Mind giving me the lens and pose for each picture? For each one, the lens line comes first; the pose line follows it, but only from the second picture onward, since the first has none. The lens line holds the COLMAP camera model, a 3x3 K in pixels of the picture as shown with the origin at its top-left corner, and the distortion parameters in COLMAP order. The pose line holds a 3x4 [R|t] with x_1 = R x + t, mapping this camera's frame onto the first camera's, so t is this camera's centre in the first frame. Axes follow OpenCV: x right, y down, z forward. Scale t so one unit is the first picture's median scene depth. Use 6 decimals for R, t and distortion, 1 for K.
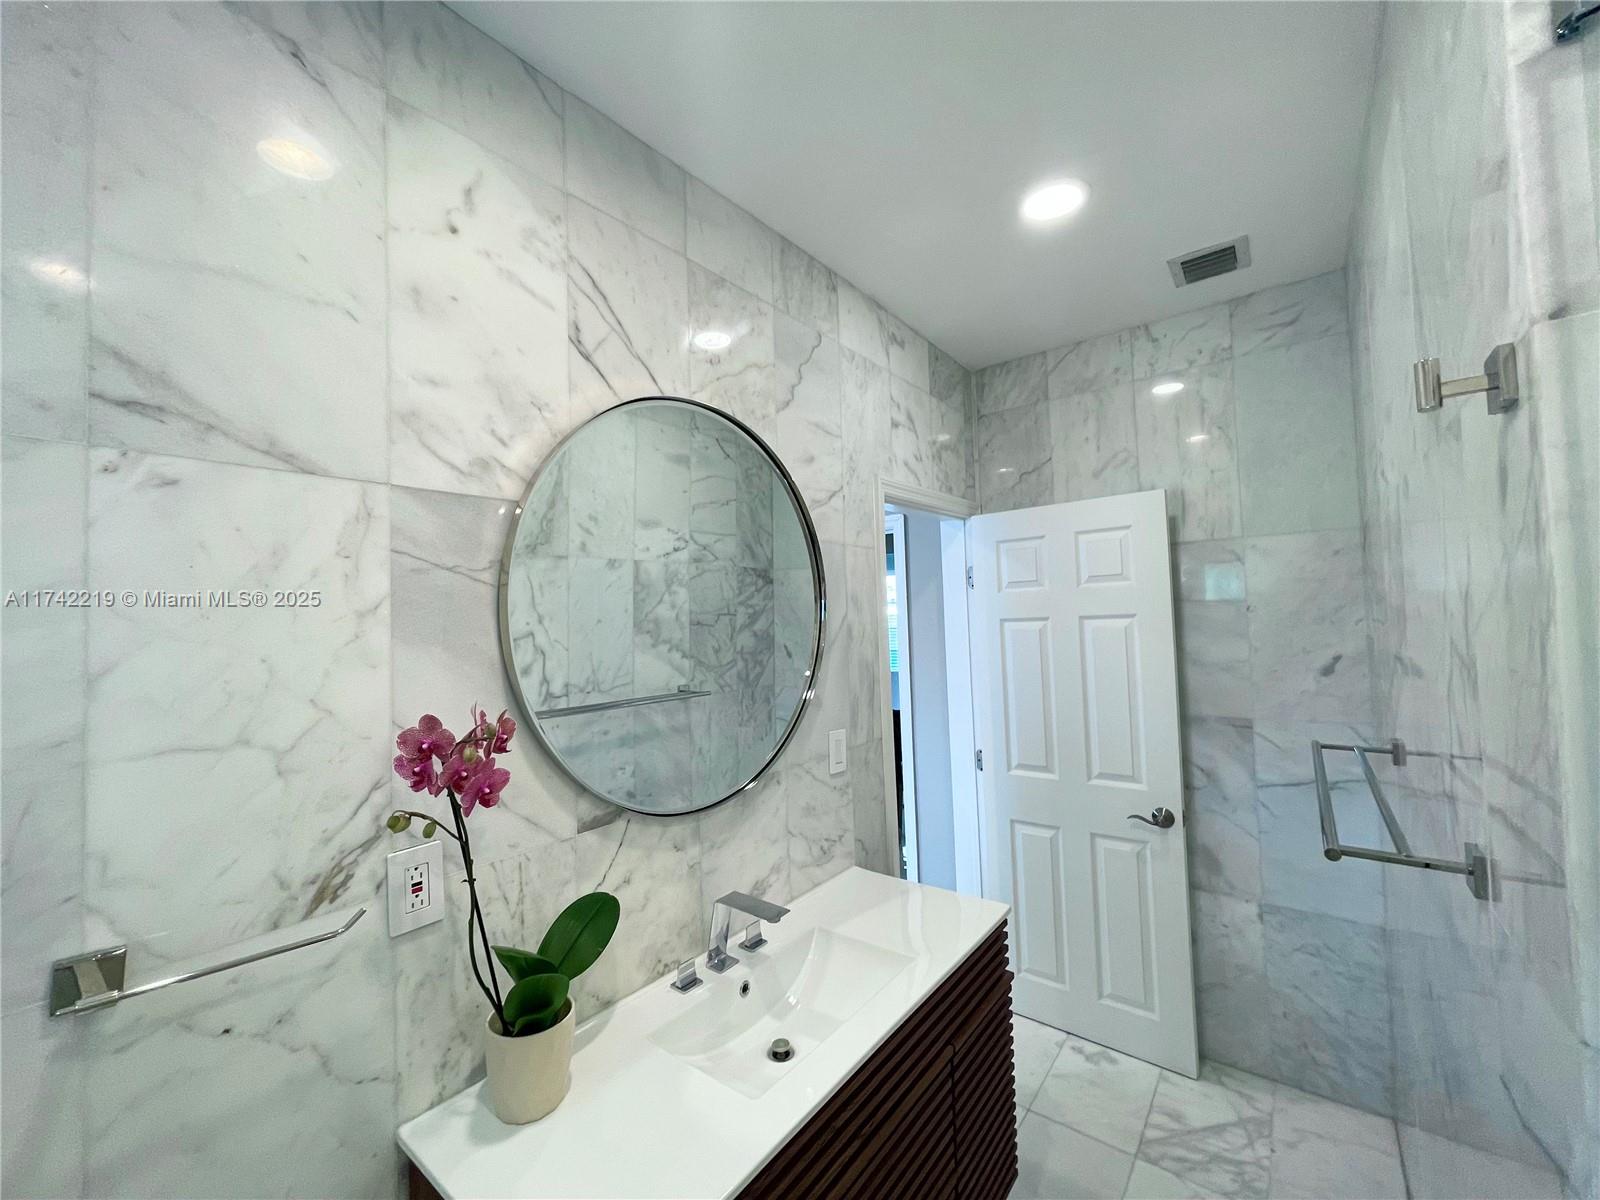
lens RADIAL K [[636.6, 0, 799.5], [0, 636.6, 600.8], [0, 0, 1]] dist [-0.000526, -0.000147]
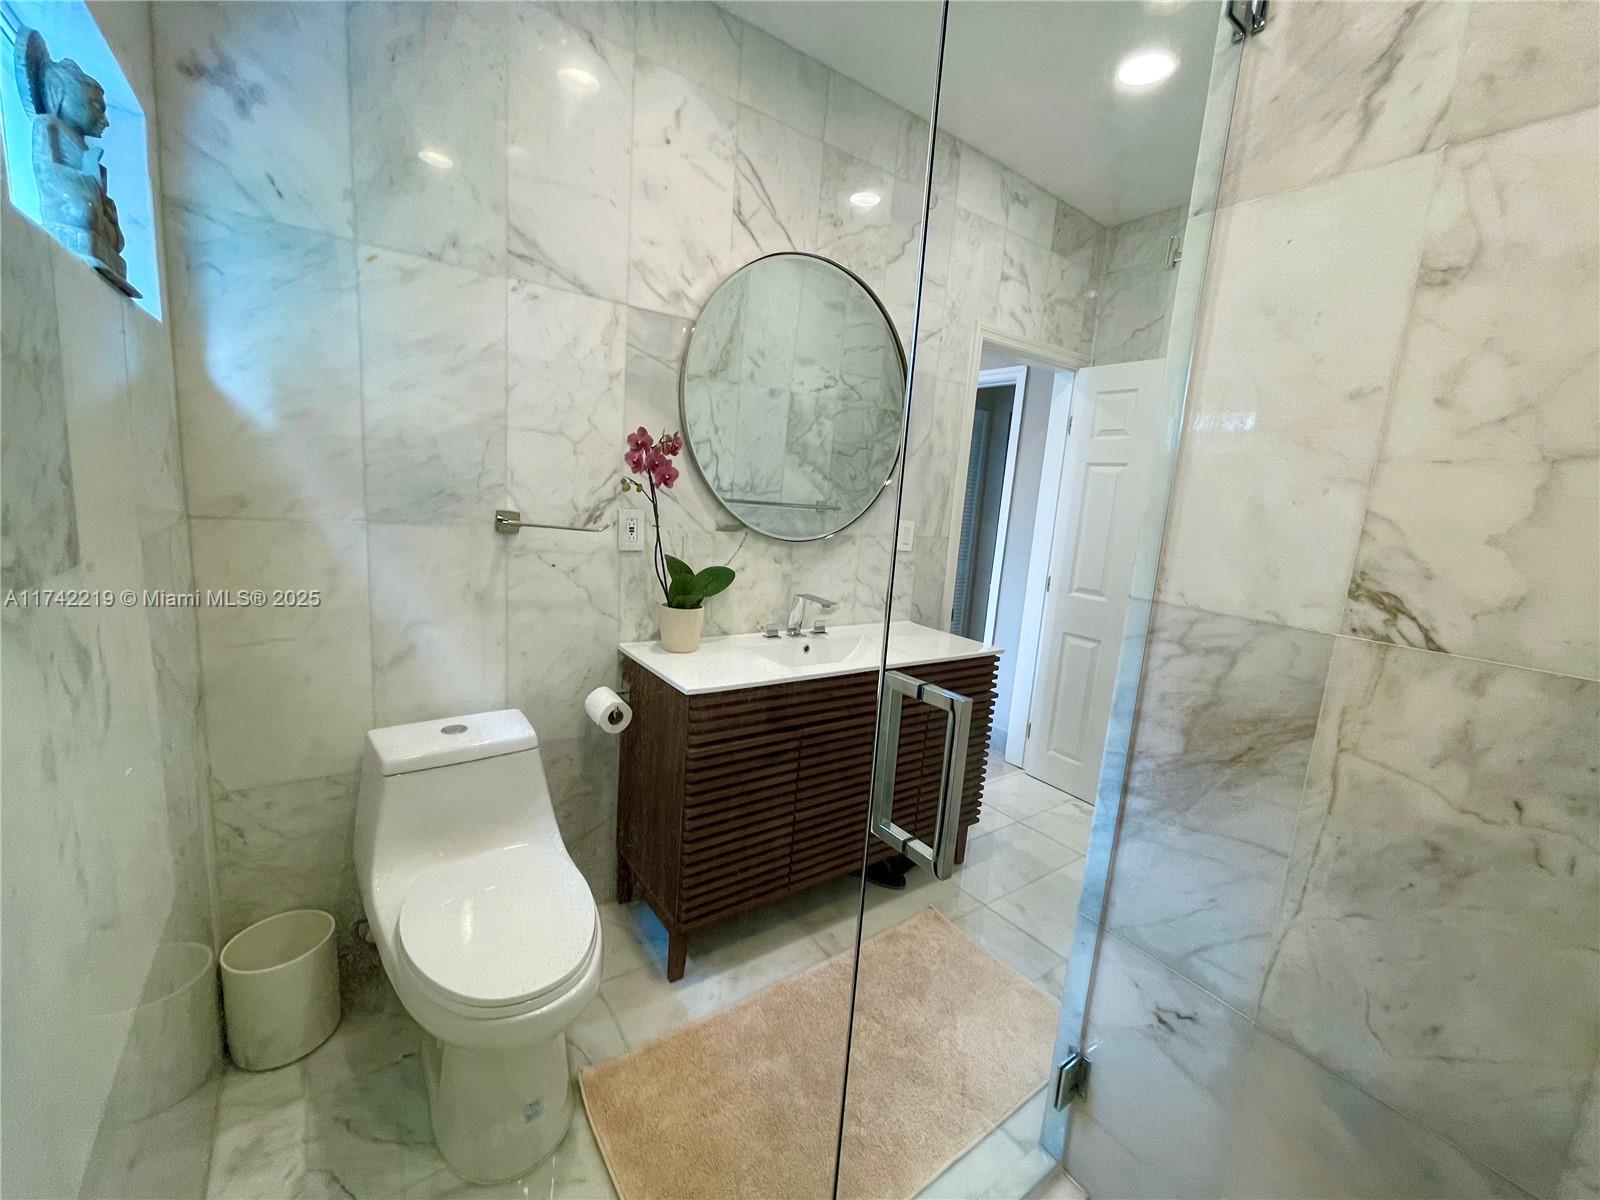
lens RADIAL K [[640.3, 0, 803.0], [0, 640.3, 596.4], [0, 0, 1]] dist [-0.005284, -0.000280]
pose [[0.956002, 0.147441, -0.253616, 0.243897], [-0.096336, 0.974363, 0.203315, 0.122068], [0.277091, -0.169937, 0.945697, -0.424091]]
